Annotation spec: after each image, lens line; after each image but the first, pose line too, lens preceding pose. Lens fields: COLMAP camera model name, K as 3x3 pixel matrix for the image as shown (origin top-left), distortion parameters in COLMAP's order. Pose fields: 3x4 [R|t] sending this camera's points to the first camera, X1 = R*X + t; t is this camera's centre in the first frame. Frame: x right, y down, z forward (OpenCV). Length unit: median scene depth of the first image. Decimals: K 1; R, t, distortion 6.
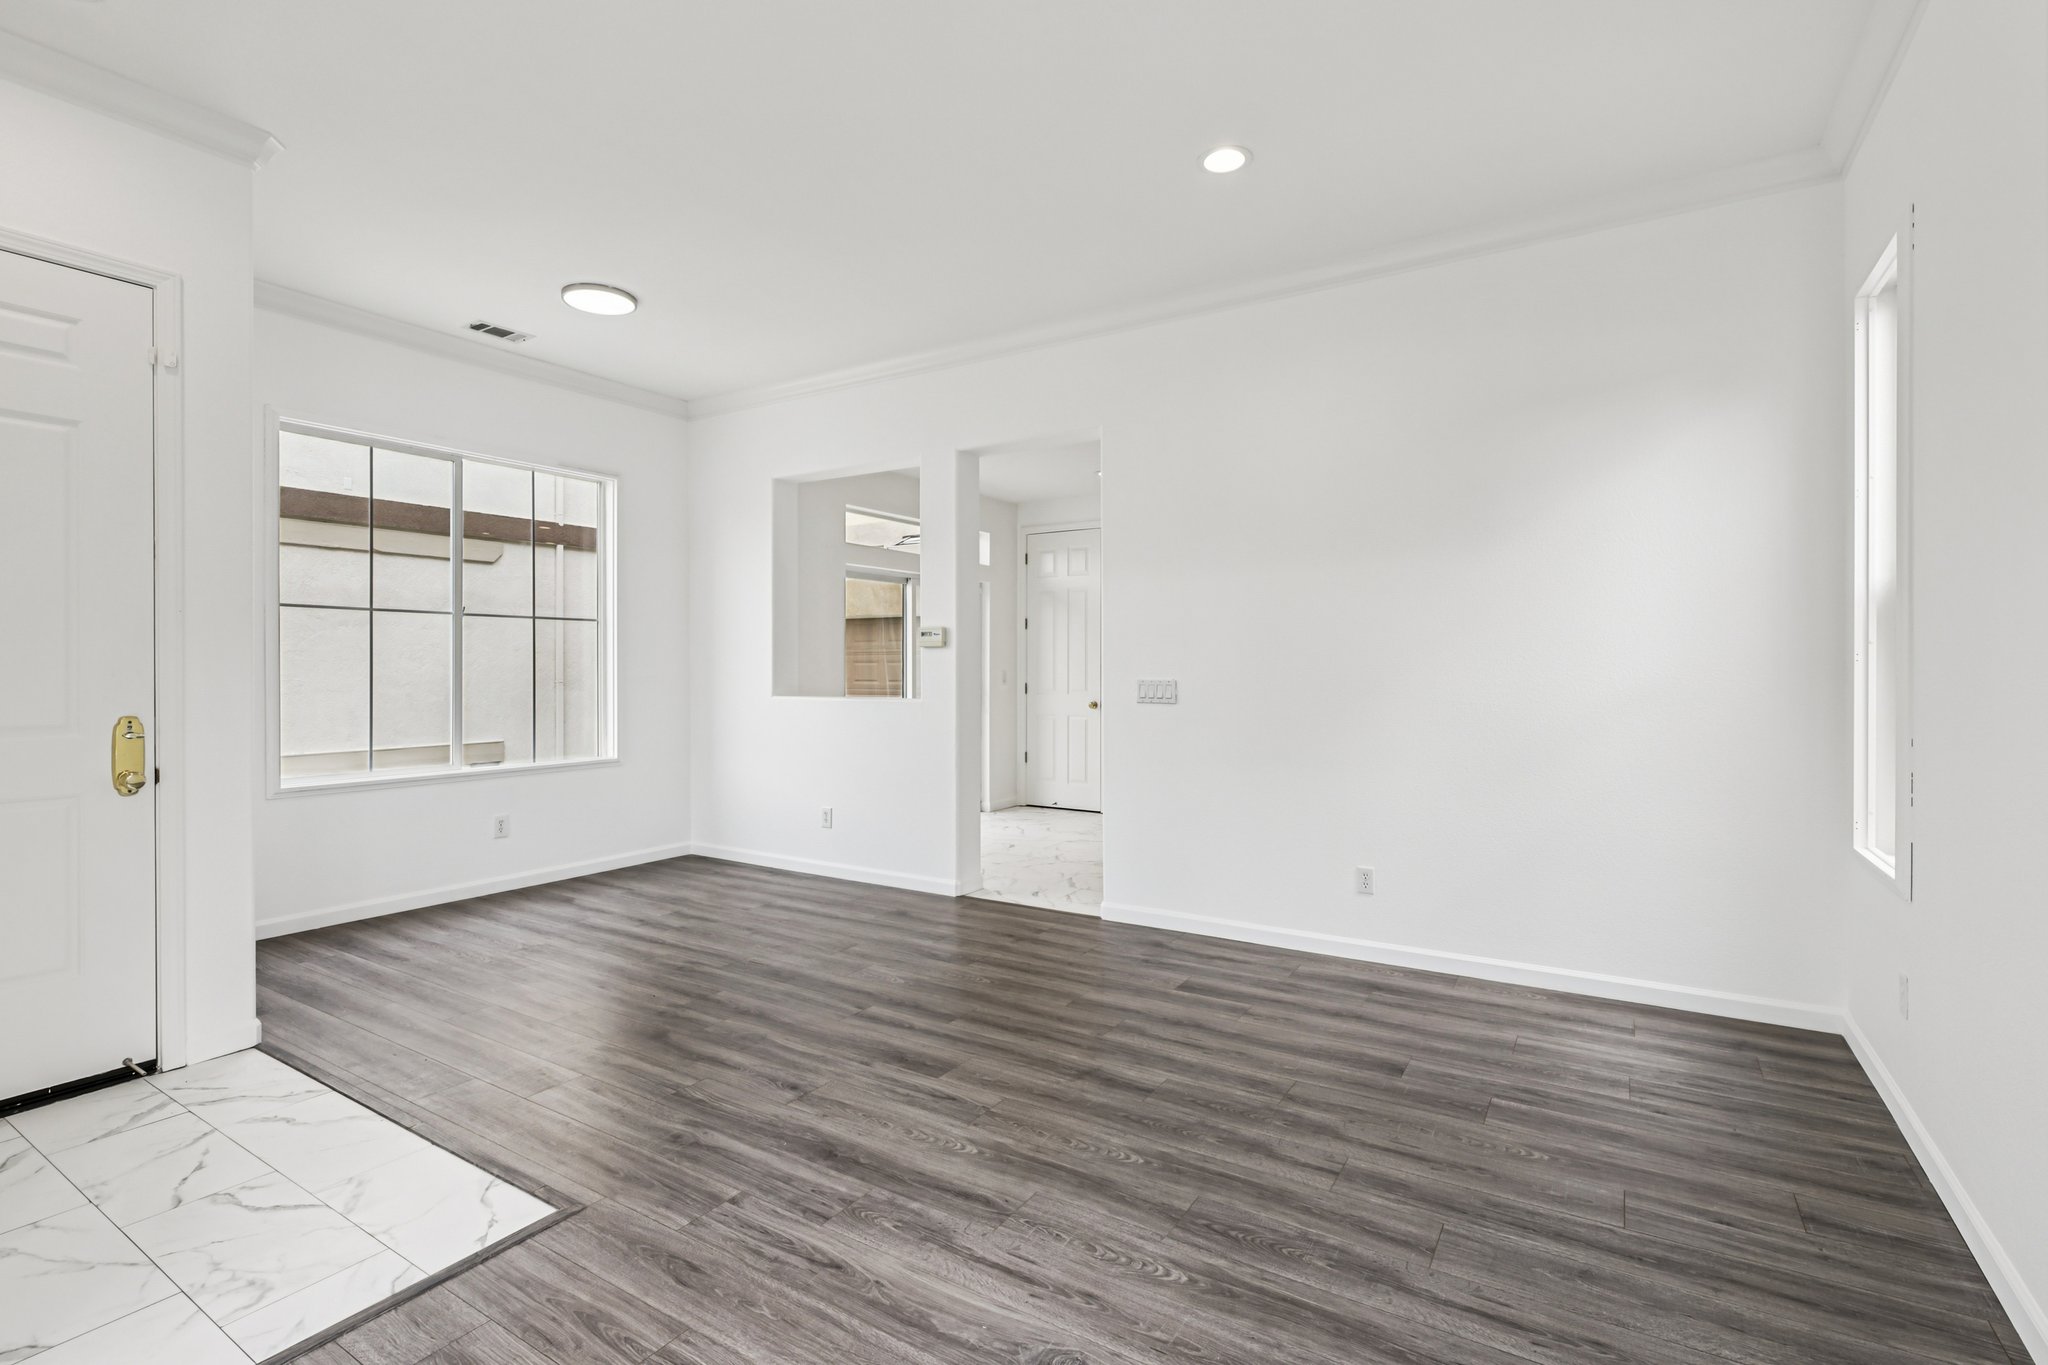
lens RADIAL K [[946.7, 0, 1027.6], [0, 946.7, 660.4], [0, 0, 1]] dist [-0.005683, 0.003827]
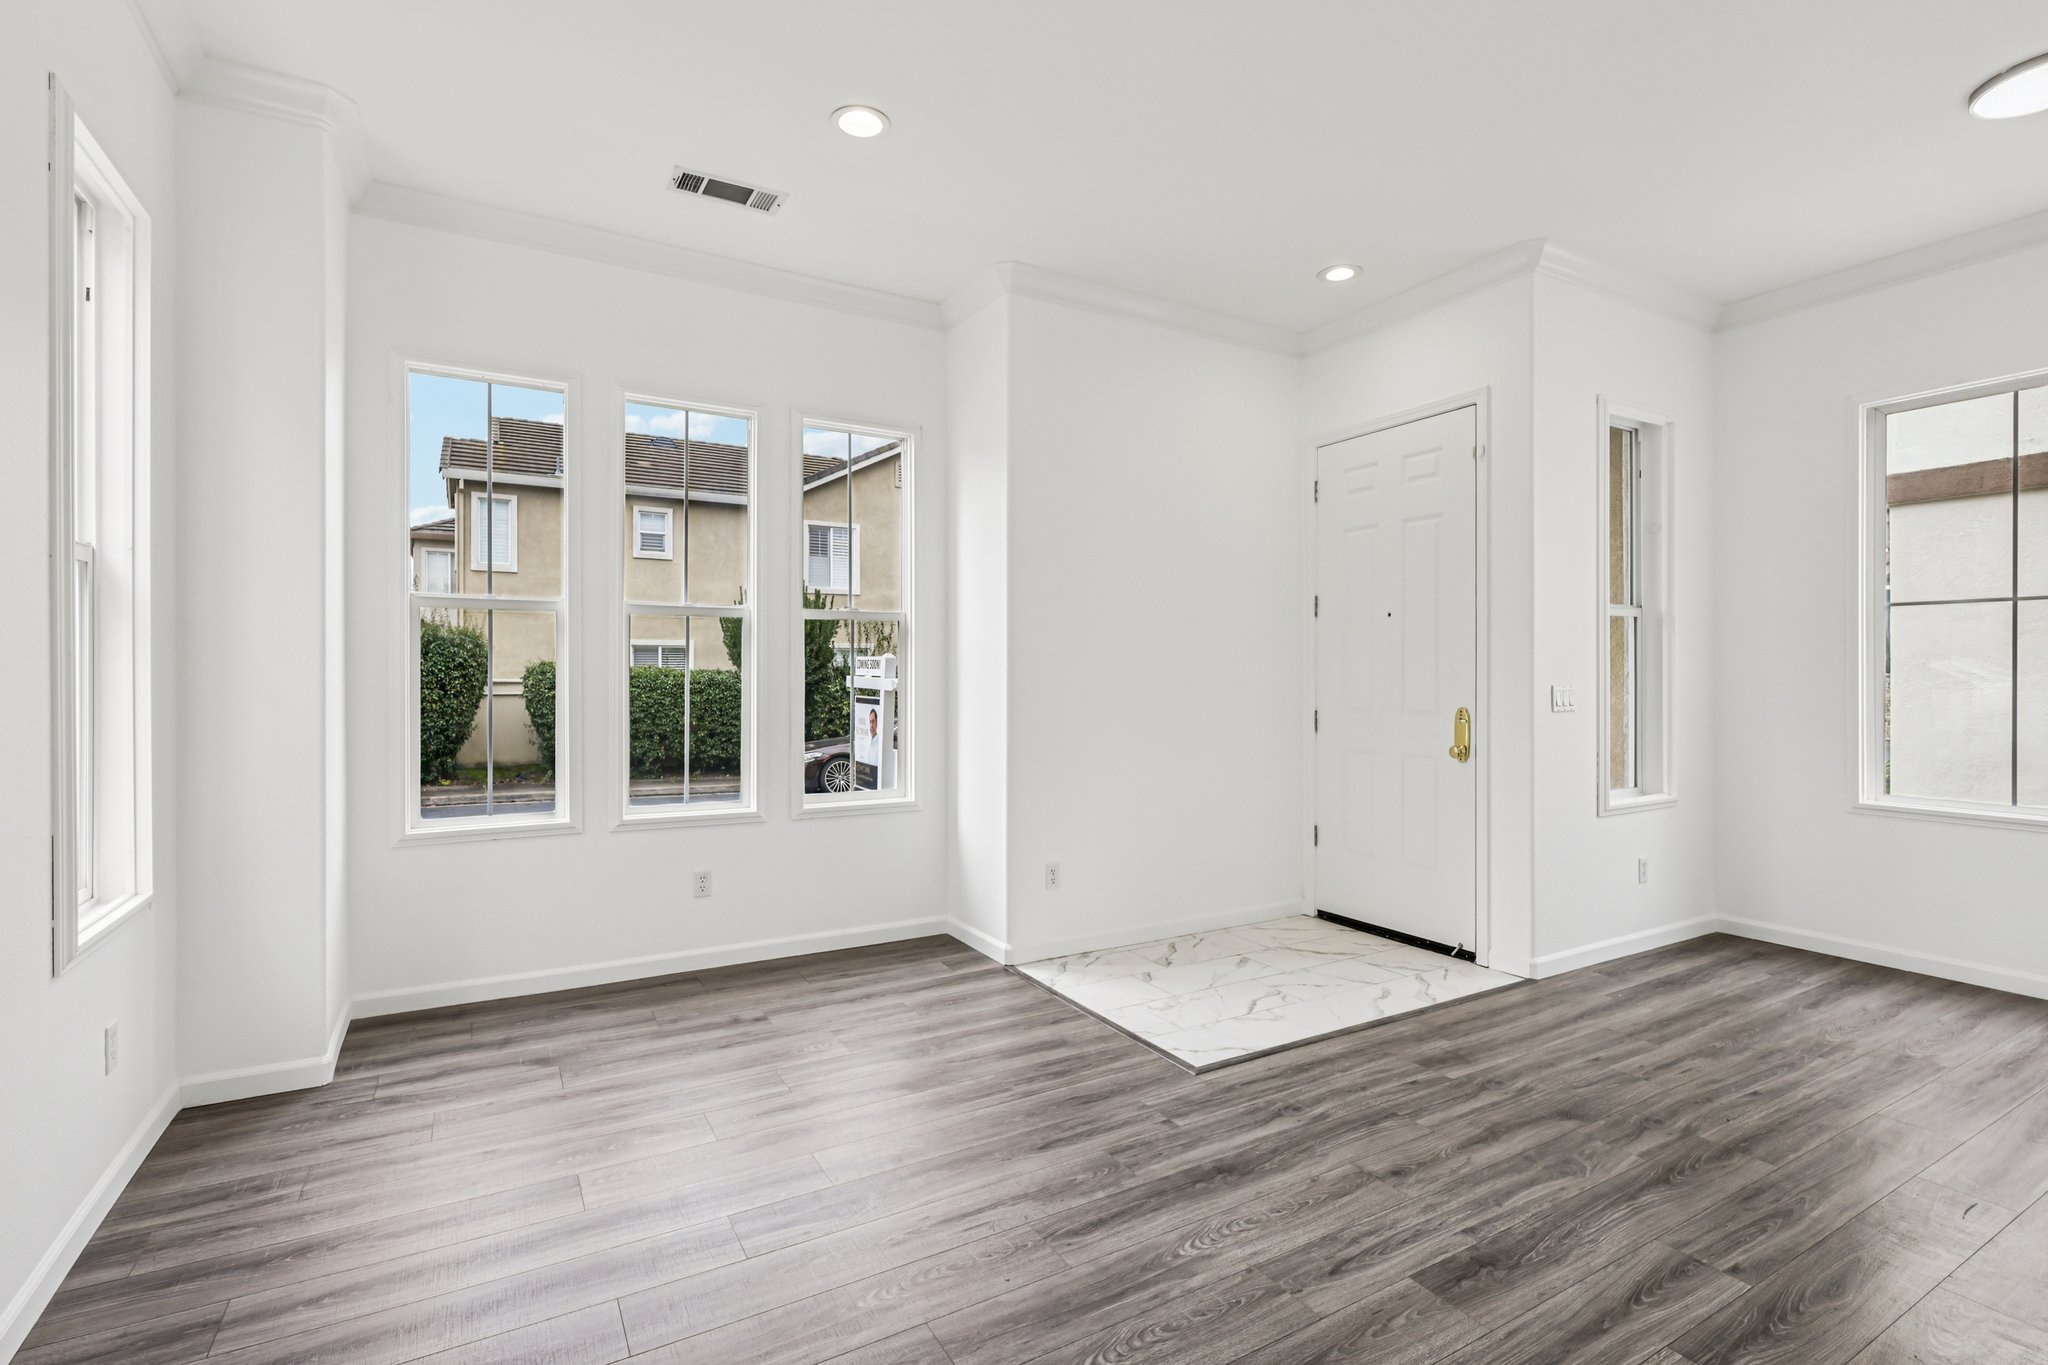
lens RADIAL K [[946.7, 0, 1033.5], [0, 946.7, 696.9], [0, 0, 1]] dist [-0.005683, 0.003827]
pose [[-0.467497, 0.018303, -0.883805, 0.652073], [0.009025, 0.999832, 0.015933, 0.012681], [0.883949, -0.000528, -0.467584, 1.131756]]
